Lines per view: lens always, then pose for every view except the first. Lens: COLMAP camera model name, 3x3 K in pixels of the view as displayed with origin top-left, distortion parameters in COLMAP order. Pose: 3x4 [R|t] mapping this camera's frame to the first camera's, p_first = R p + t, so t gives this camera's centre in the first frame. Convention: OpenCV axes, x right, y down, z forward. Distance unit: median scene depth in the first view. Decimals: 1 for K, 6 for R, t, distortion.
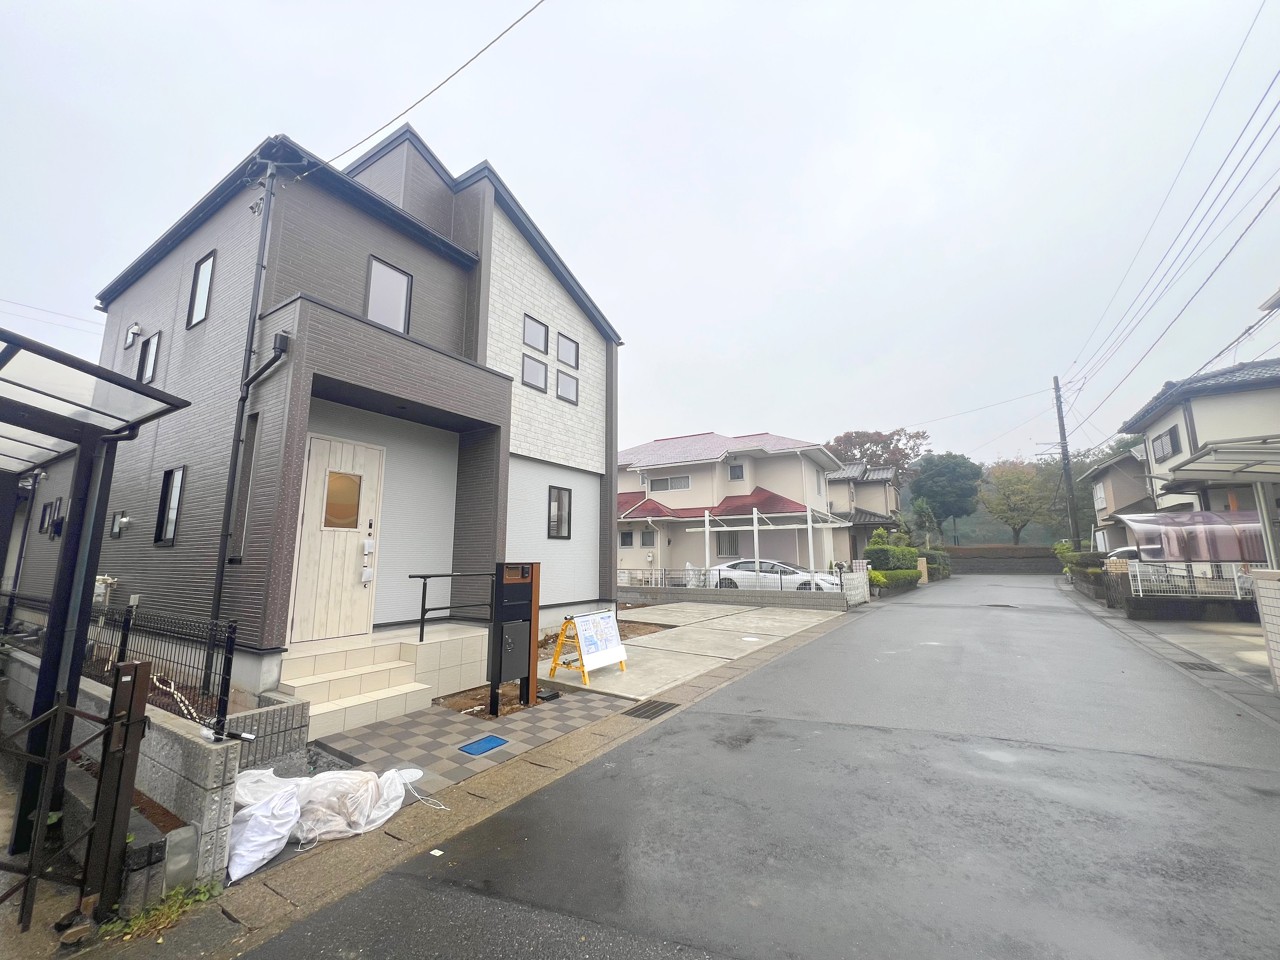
lens RADIAL K [[510.0, 0, 642.5], [0, 510.0, 478.7], [0, 0, 1]] dist [-0.001219, 0.000464]
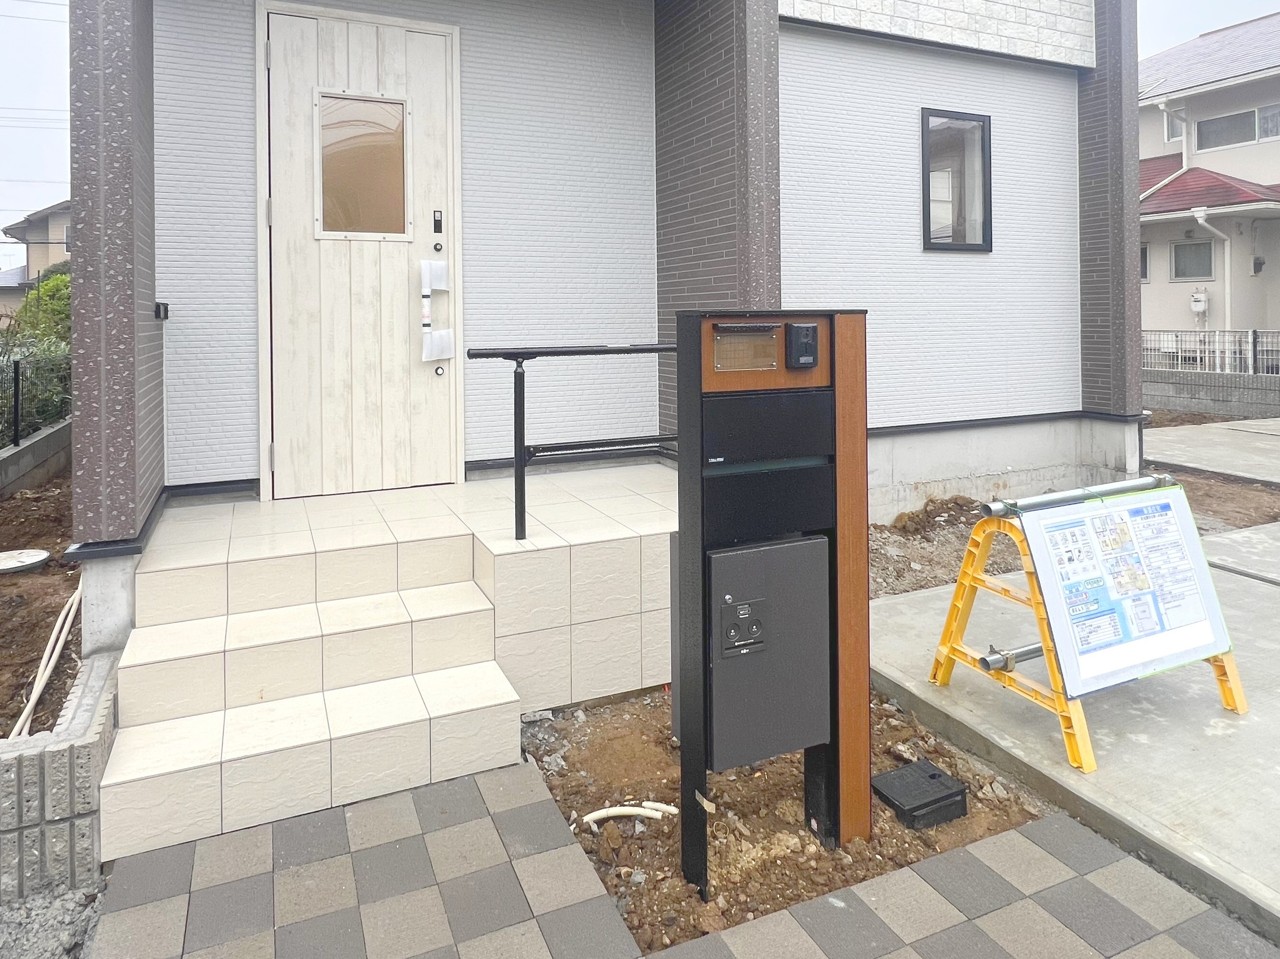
lens RADIAL K [[510.0, 0, 711.9], [0, 510.0, 320.4], [0, 0, 1]] dist [-0.001219, 0.000464]
pose [[0.805366, -0.006618, -0.592742, -0.105647], [0.102135, 0.986533, 0.127757, 0.122736], [0.583913, -0.163431, 0.795195, 0.710977]]
